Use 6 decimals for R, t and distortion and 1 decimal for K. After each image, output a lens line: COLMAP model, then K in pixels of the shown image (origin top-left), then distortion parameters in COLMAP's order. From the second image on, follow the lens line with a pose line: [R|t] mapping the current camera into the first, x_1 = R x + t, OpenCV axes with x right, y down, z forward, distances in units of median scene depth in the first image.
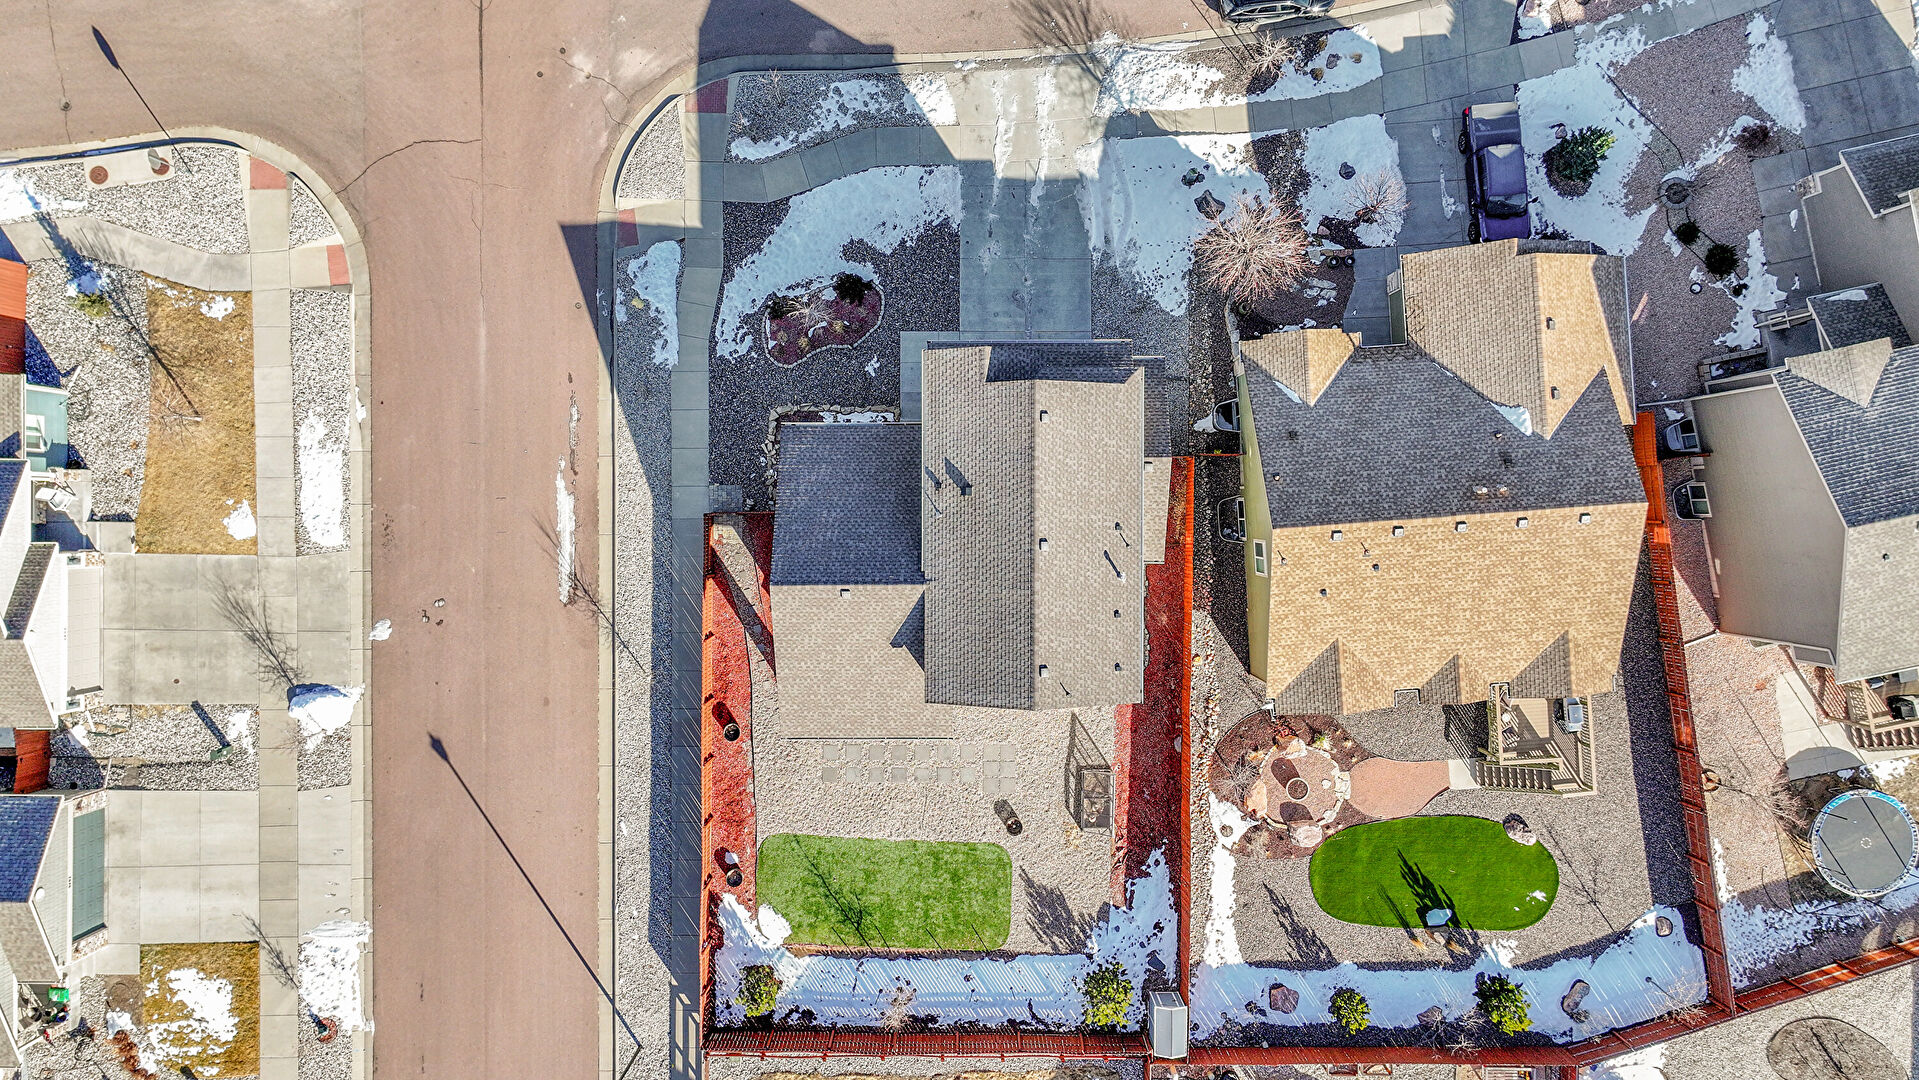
lens RADIAL K [[1350.9, 0, 963.9], [0, 1350.9, 546.7], [0, 0, 1]] dist [-0.000077, 0.011958]
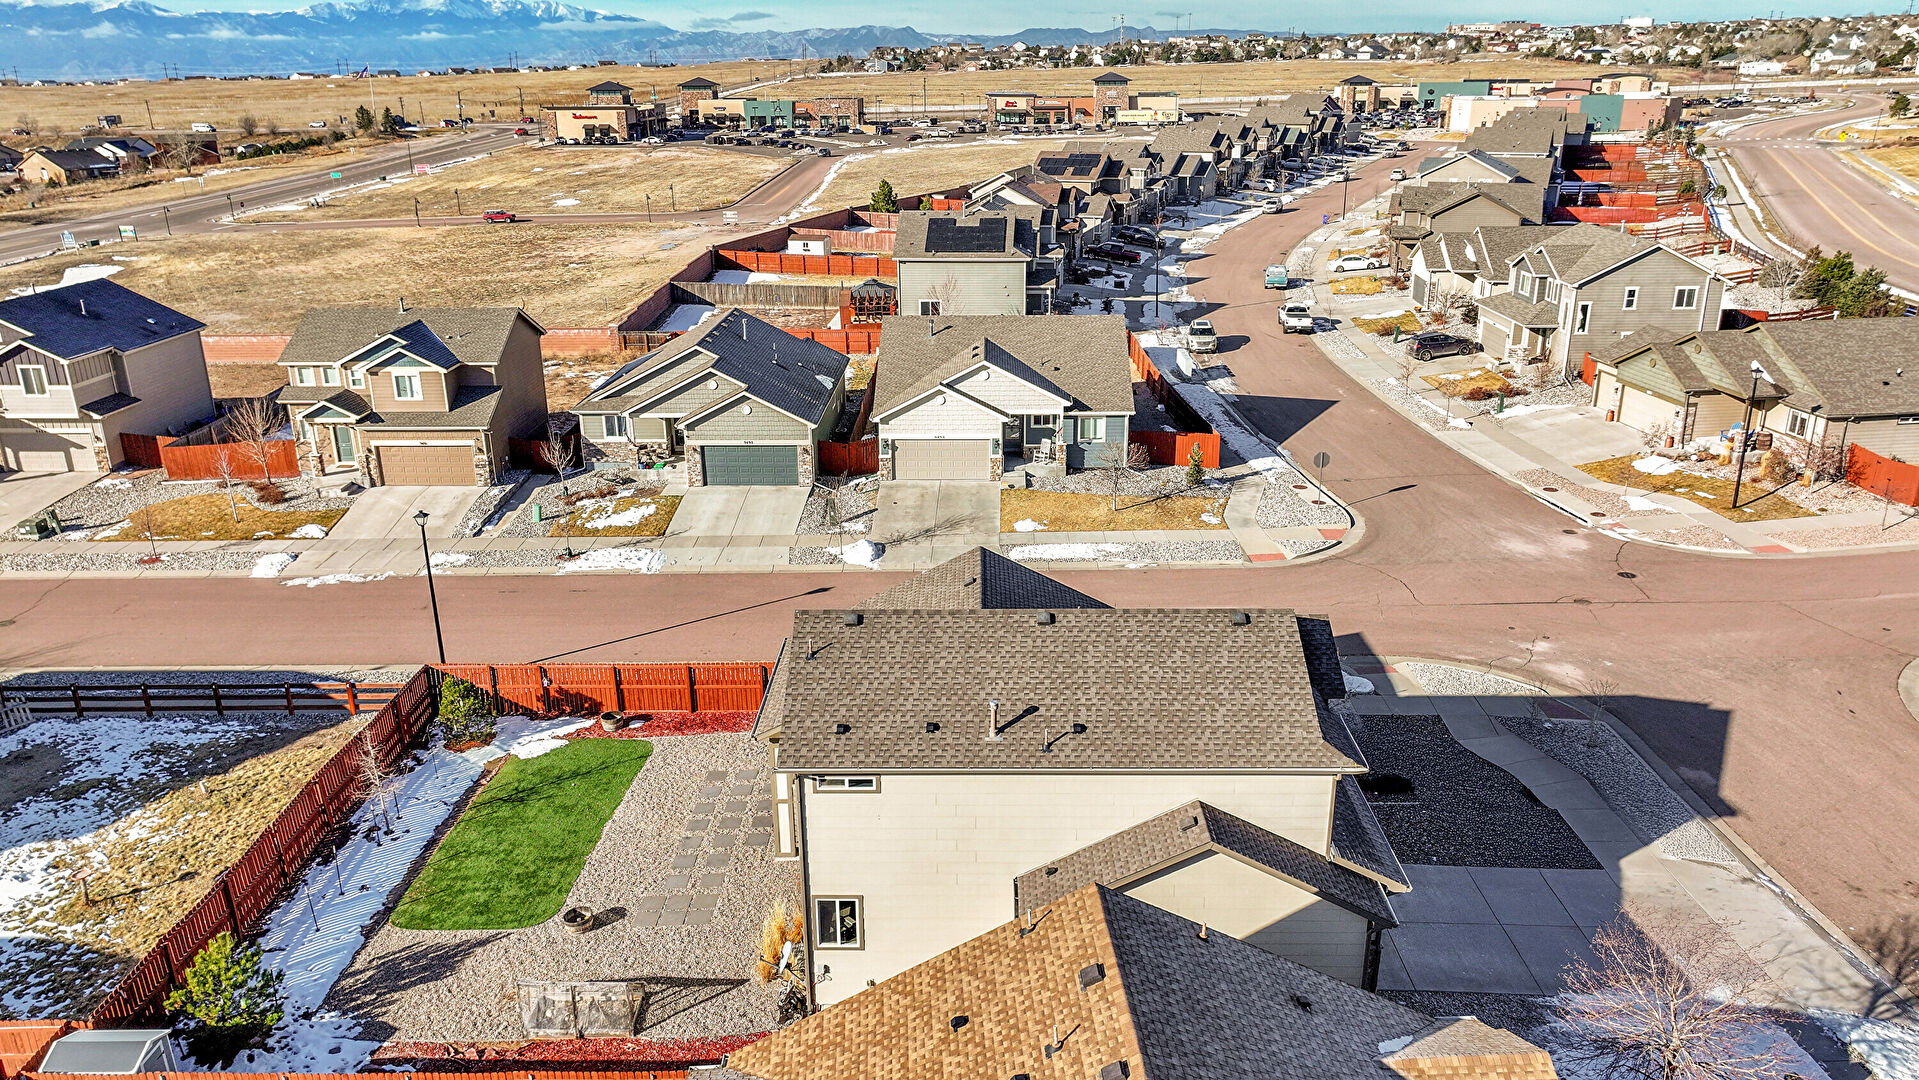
lens RADIAL K [[1350.9, 0, 963.9], [0, 1350.9, 546.7], [0, 0, 1]] dist [-0.000077, 0.011958]
pose [[-0.011054, 0.328352, -0.944491, 0.562323], [-0.999914, -0.010284, 0.008127, 0.027681], [-0.007045, 0.944499, 0.328438, 0.631914]]
